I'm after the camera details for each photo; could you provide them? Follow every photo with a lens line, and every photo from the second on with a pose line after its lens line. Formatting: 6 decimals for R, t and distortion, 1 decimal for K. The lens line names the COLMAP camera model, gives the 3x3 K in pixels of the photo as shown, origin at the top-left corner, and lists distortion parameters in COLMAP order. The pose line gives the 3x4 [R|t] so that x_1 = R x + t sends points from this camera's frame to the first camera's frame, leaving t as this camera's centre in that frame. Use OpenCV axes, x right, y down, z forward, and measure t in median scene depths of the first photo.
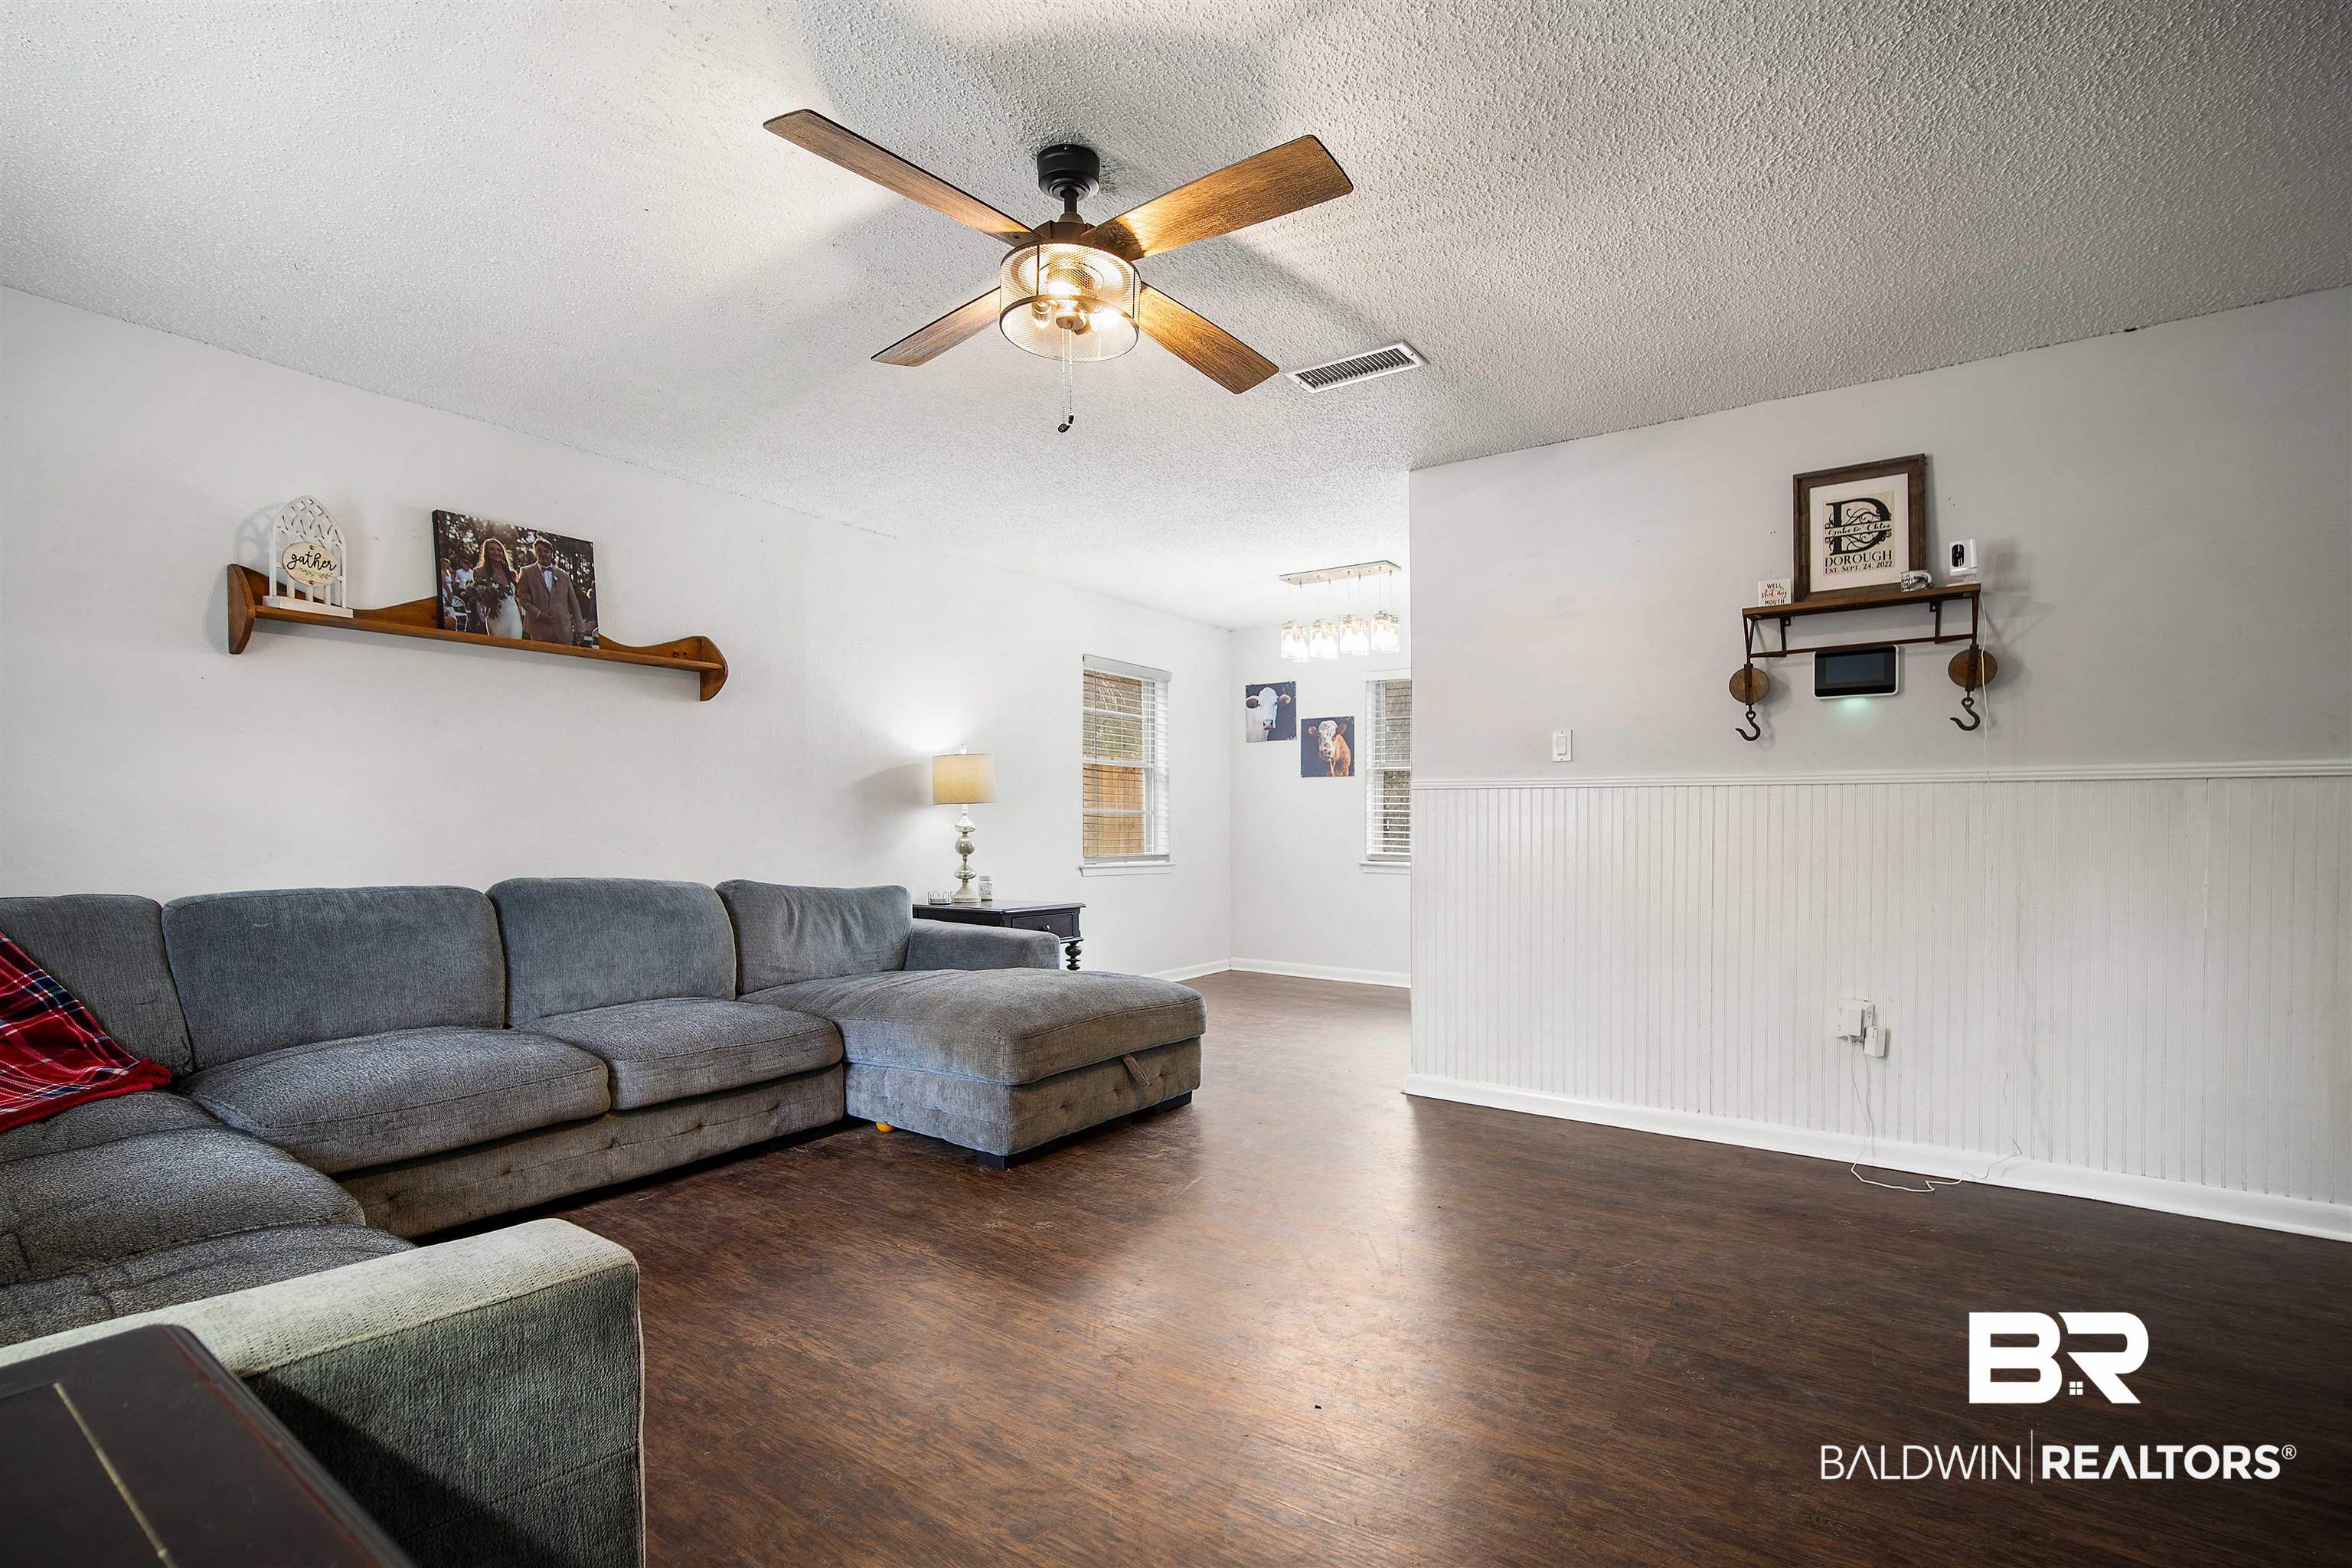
lens RADIAL K [[1060.9, 0, 1186.2], [0, 1060.9, 804.9], [0, 0, 1]] dist [-0.000168, 0.000373]
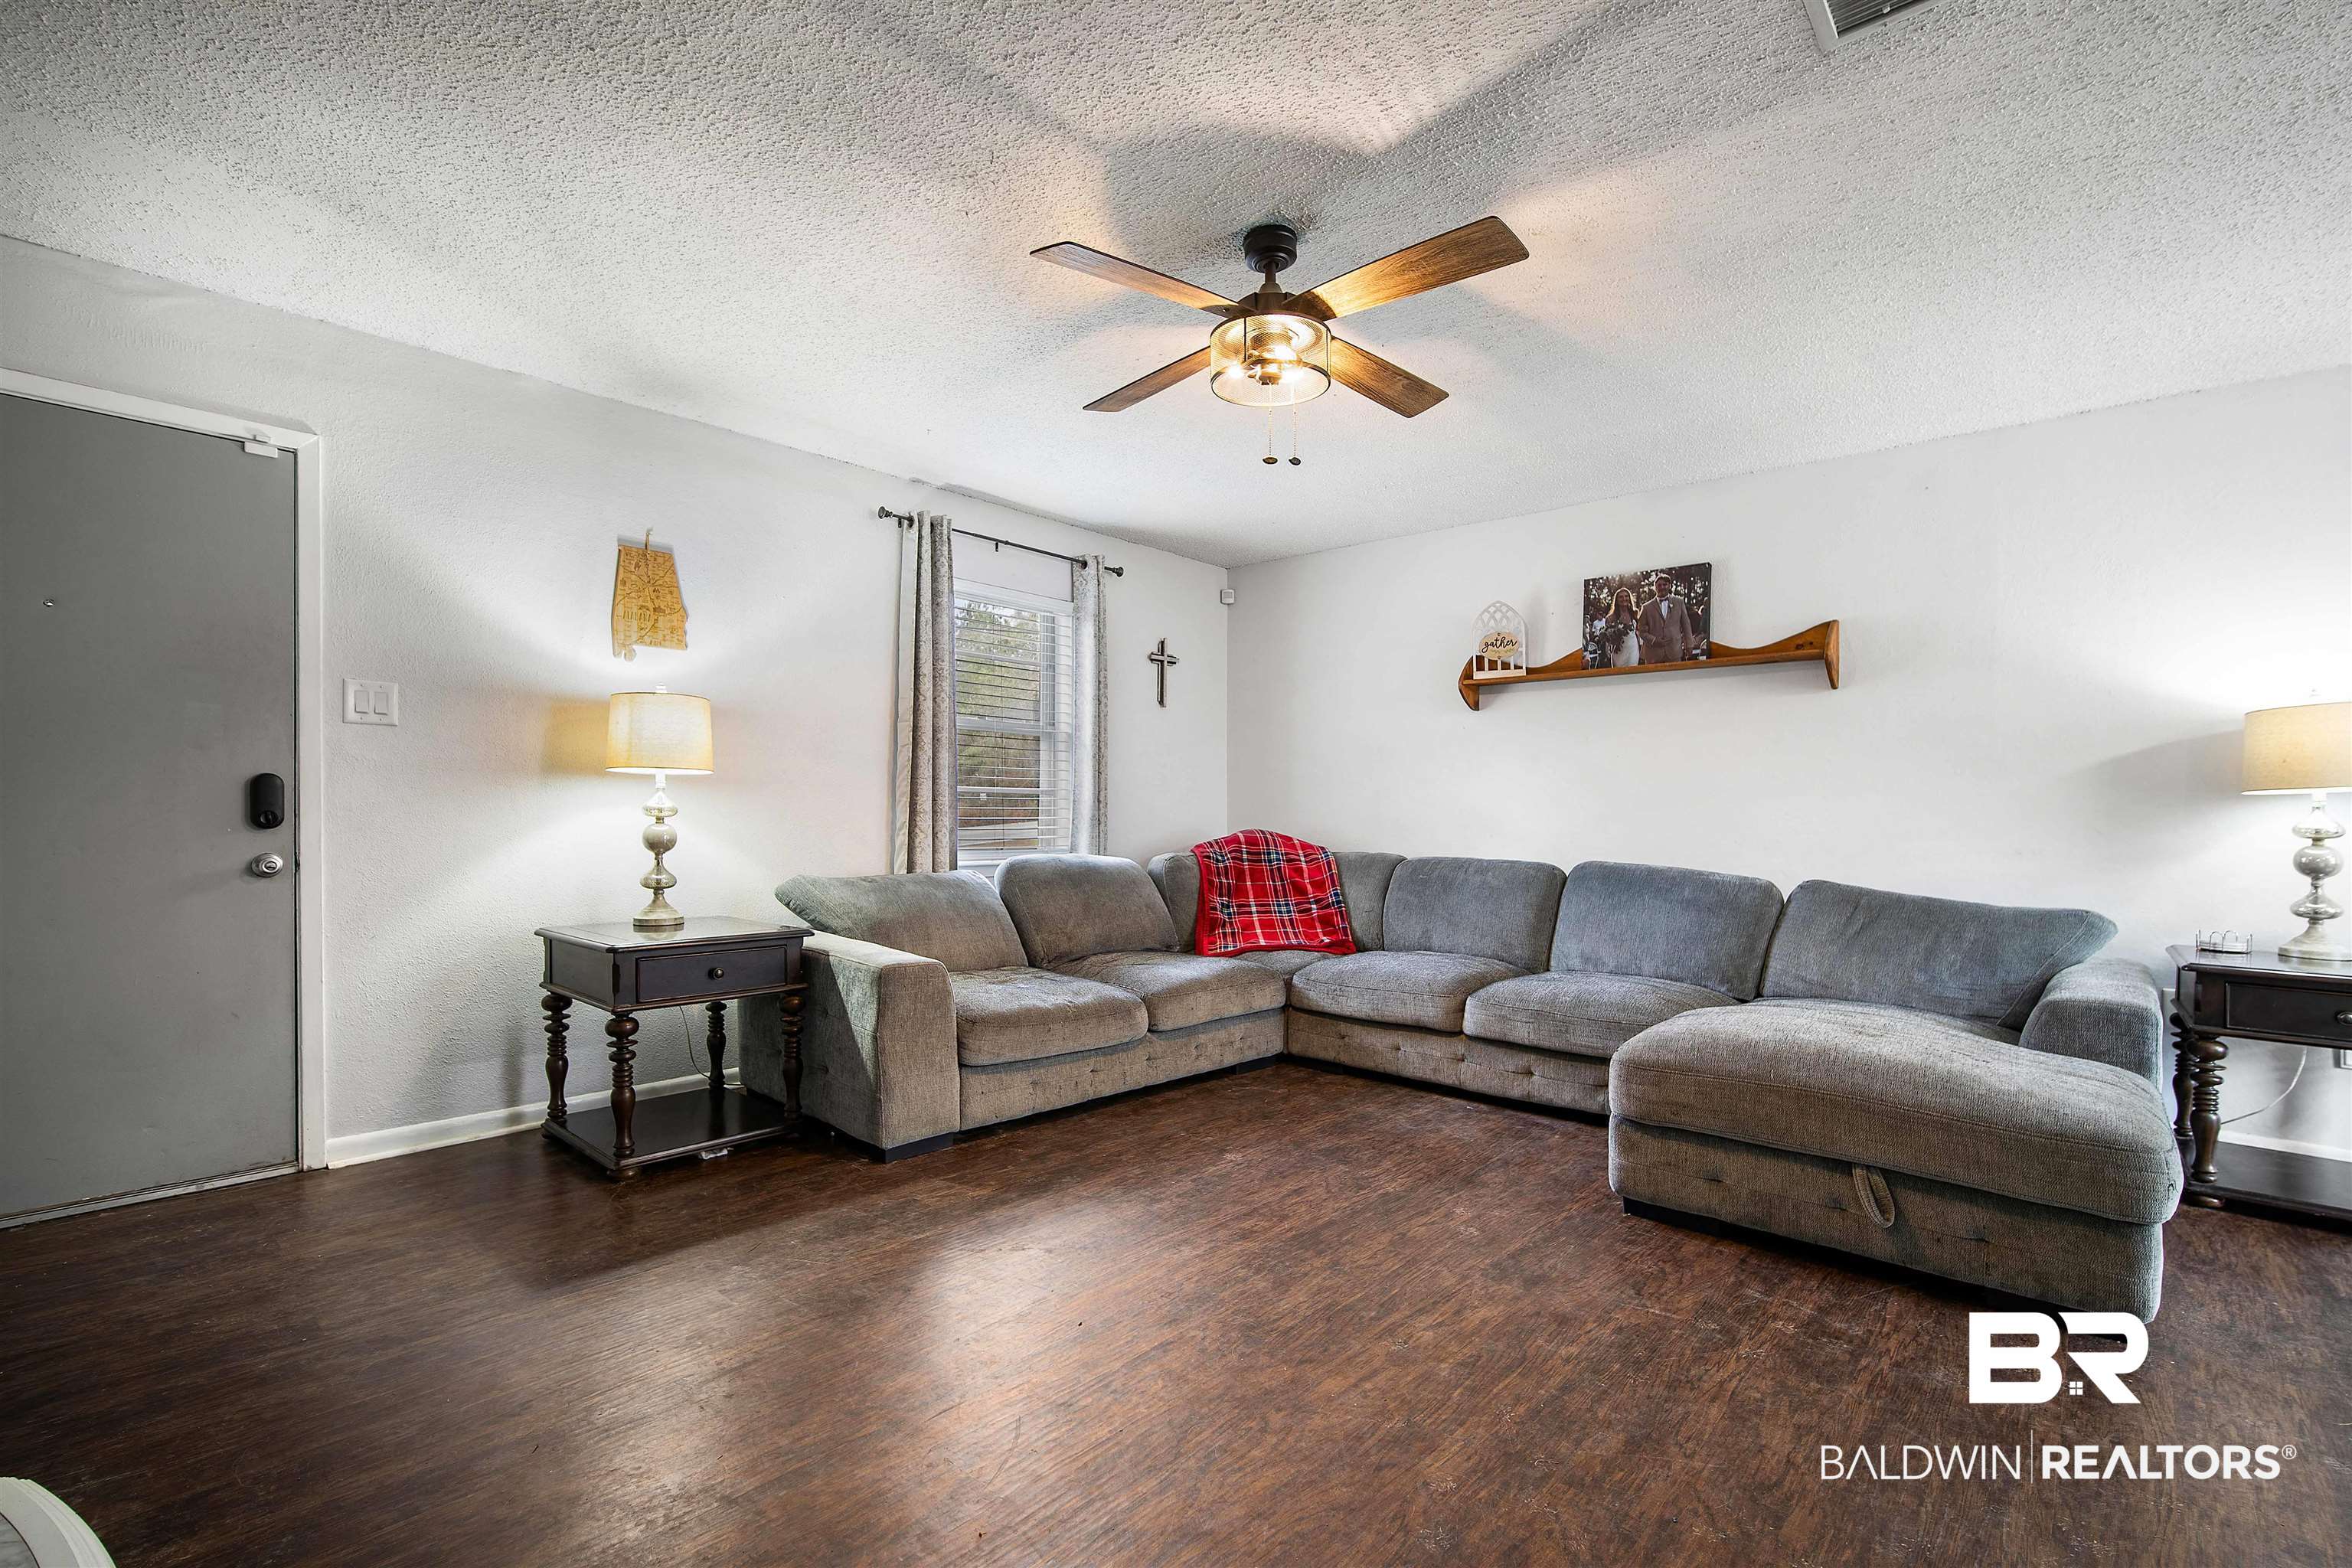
lens RADIAL K [[1060.9, 0, 1183.1], [0, 1060.9, 793.9], [0, 0, 1]] dist [-0.000168, 0.000373]
pose [[-0.114346, -0.017389, -0.993289, 0.644980], [0.010070, 0.999775, -0.018661, 0.008190], [0.993390, -0.012137, -0.114146, 0.635261]]
